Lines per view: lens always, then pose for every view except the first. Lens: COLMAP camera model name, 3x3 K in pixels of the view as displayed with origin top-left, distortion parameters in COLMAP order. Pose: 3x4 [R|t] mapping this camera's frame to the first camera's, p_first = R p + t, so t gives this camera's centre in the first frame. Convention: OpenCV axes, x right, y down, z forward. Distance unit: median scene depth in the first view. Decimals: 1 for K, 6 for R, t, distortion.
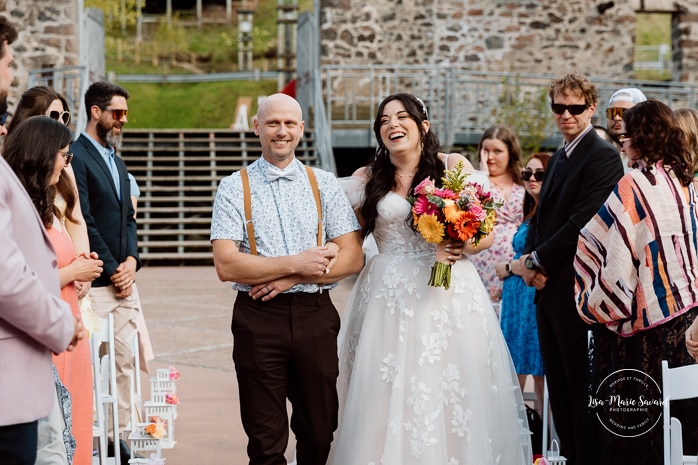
lens RADIAL K [[1413.6, 0, 384.1], [0, 1413.6, 230.6], [0, 0, 1]] dist [0.031955, -0.477838]
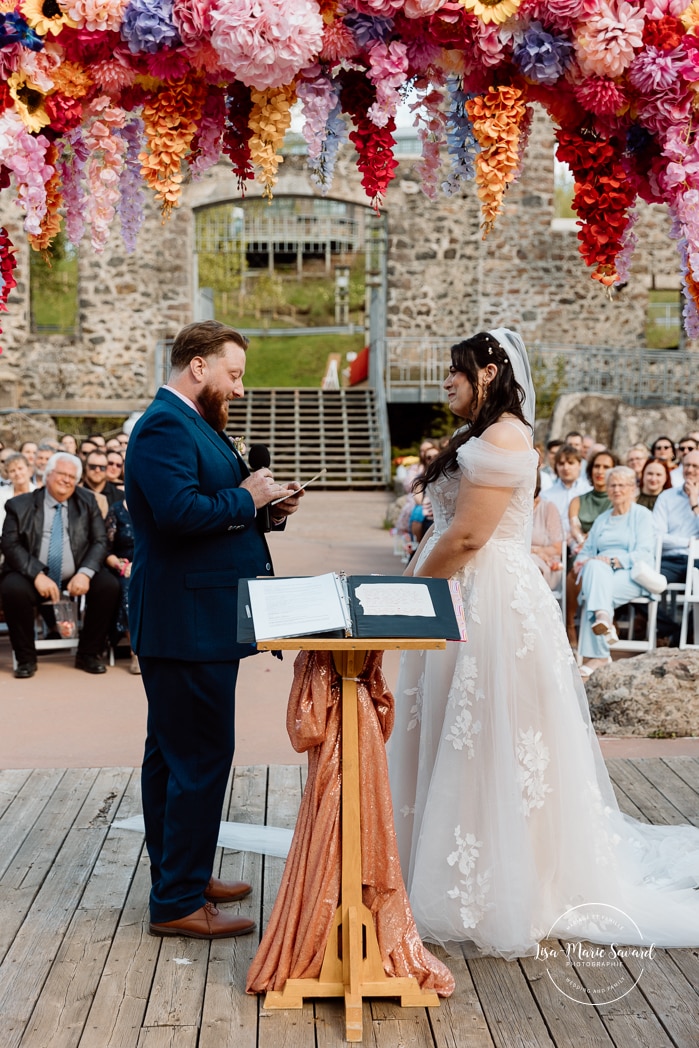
lens RADIAL K [[1465.8, 0, 349.5], [0, 1465.8, 524.0], [0, 0, 1]] dist [0.004908, 0.031773]
pose [[0.995137, 0.012078, -0.097752, 0.051597], [-0.009146, 0.999496, 0.030389, 0.009959], [0.098070, -0.029347, 0.994747, -0.291367]]
